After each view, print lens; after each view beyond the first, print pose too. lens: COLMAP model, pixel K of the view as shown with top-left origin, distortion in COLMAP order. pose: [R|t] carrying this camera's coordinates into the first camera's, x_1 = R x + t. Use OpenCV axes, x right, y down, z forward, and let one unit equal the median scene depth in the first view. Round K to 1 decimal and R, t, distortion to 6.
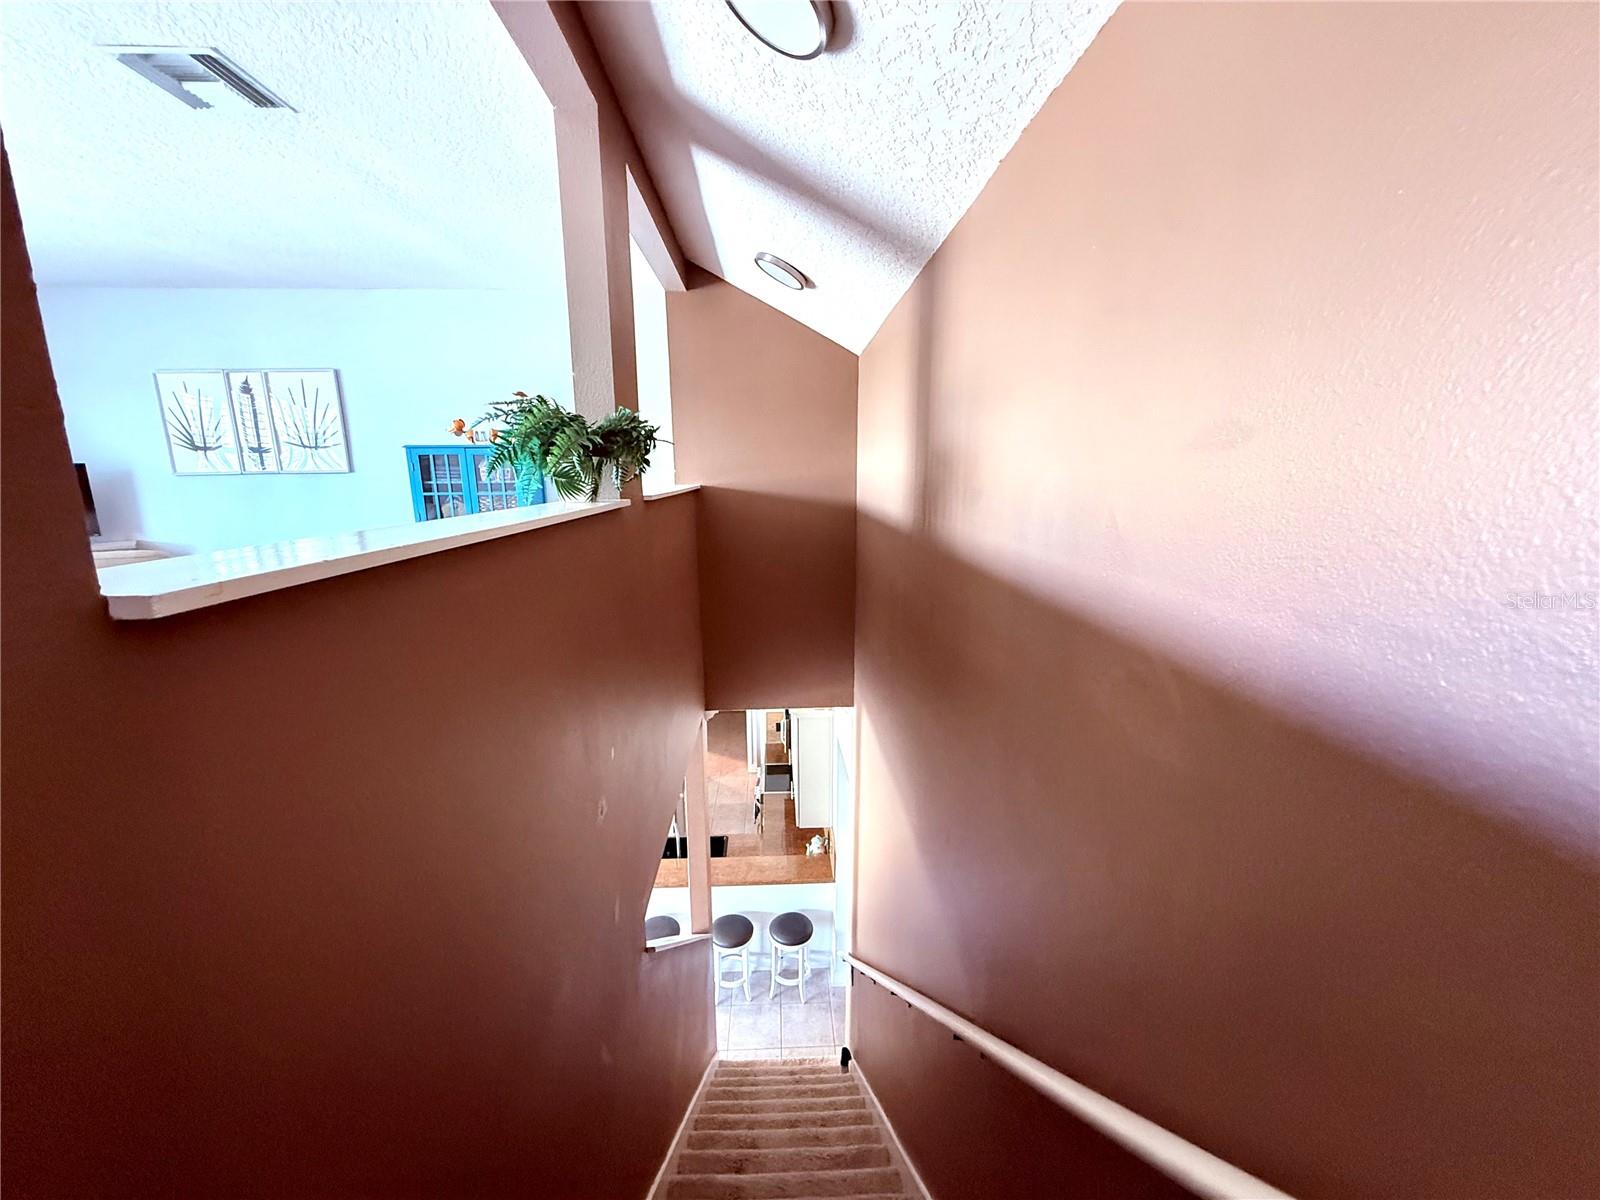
lens RADIAL K [[640.5, 0, 800.0], [0, 640.5, 600.0], [0, 0, 1]] dist [-0.002315, -0.000052]
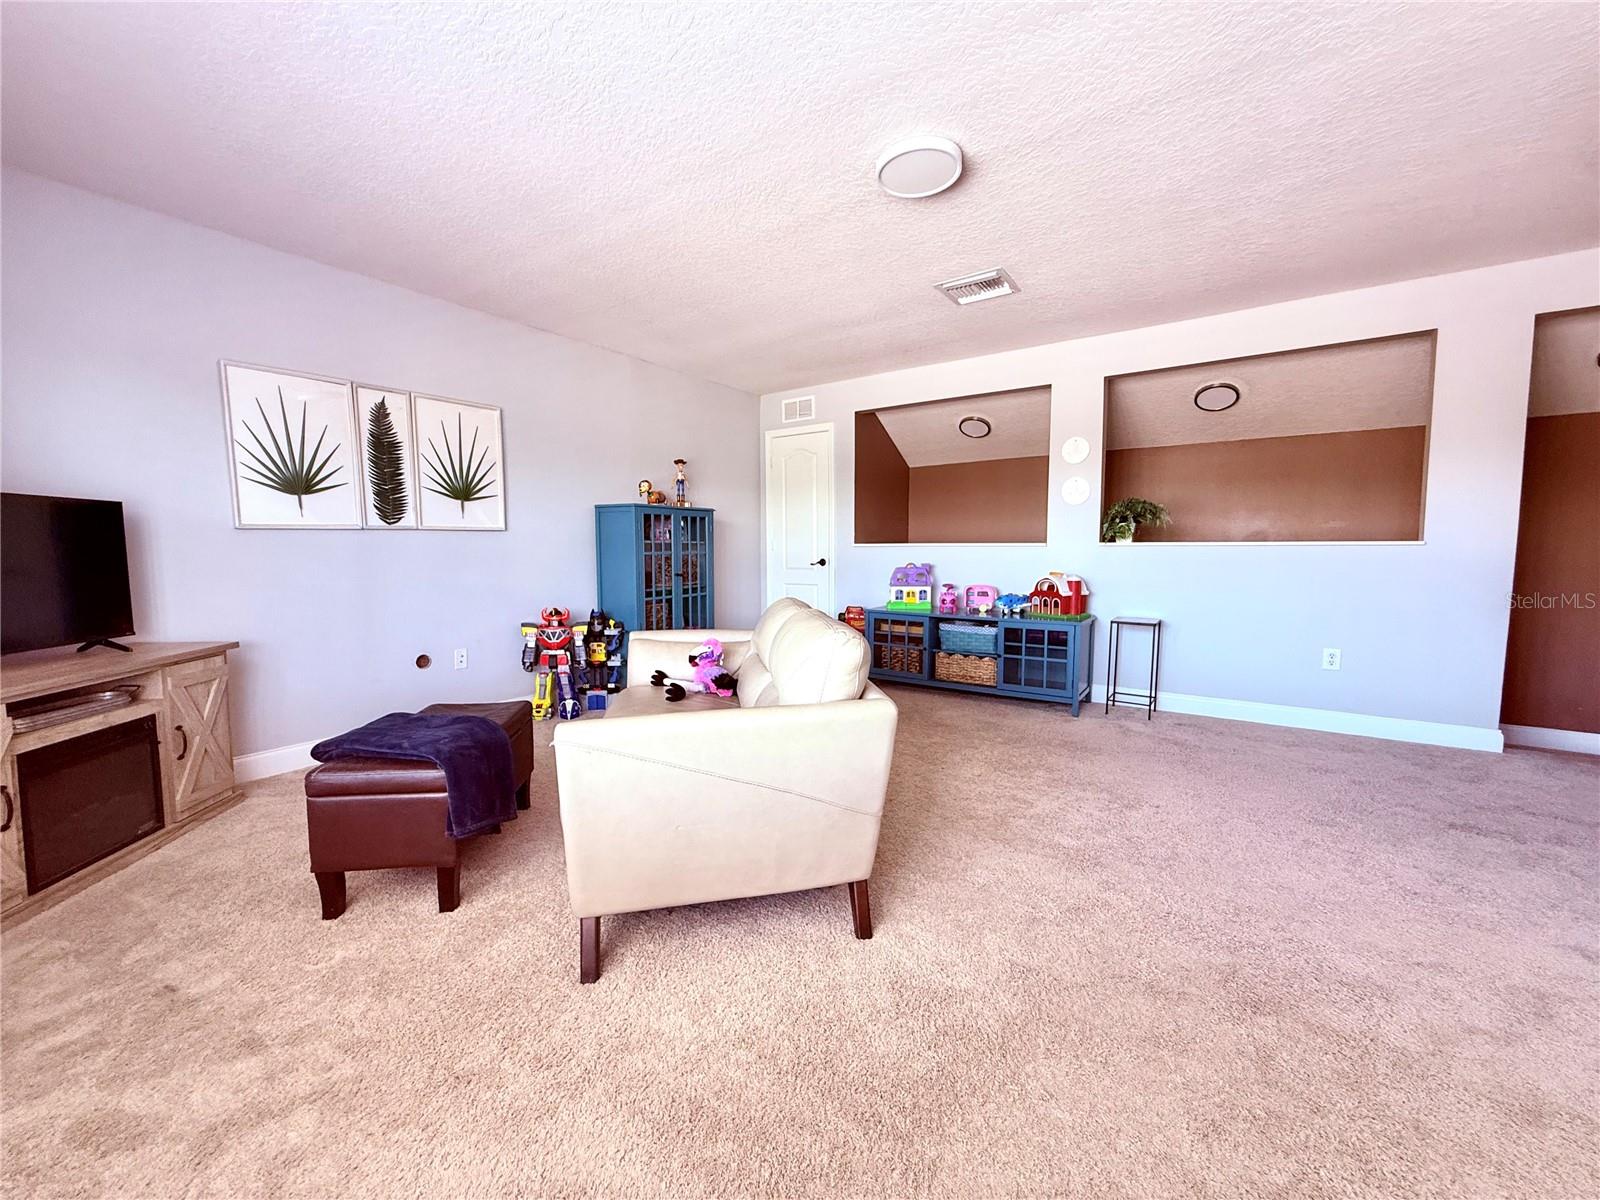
lens RADIAL K [[640.5, 0, 800.0], [0, 640.5, 600.0], [0, 0, 1]] dist [-0.002315, -0.000052]
pose [[0.593381, -0.065761, 0.802231, -1.178647], [0.167608, 0.984905, -0.043238, -0.009973], [-0.787278, 0.160117, 0.595446, 0.225904]]
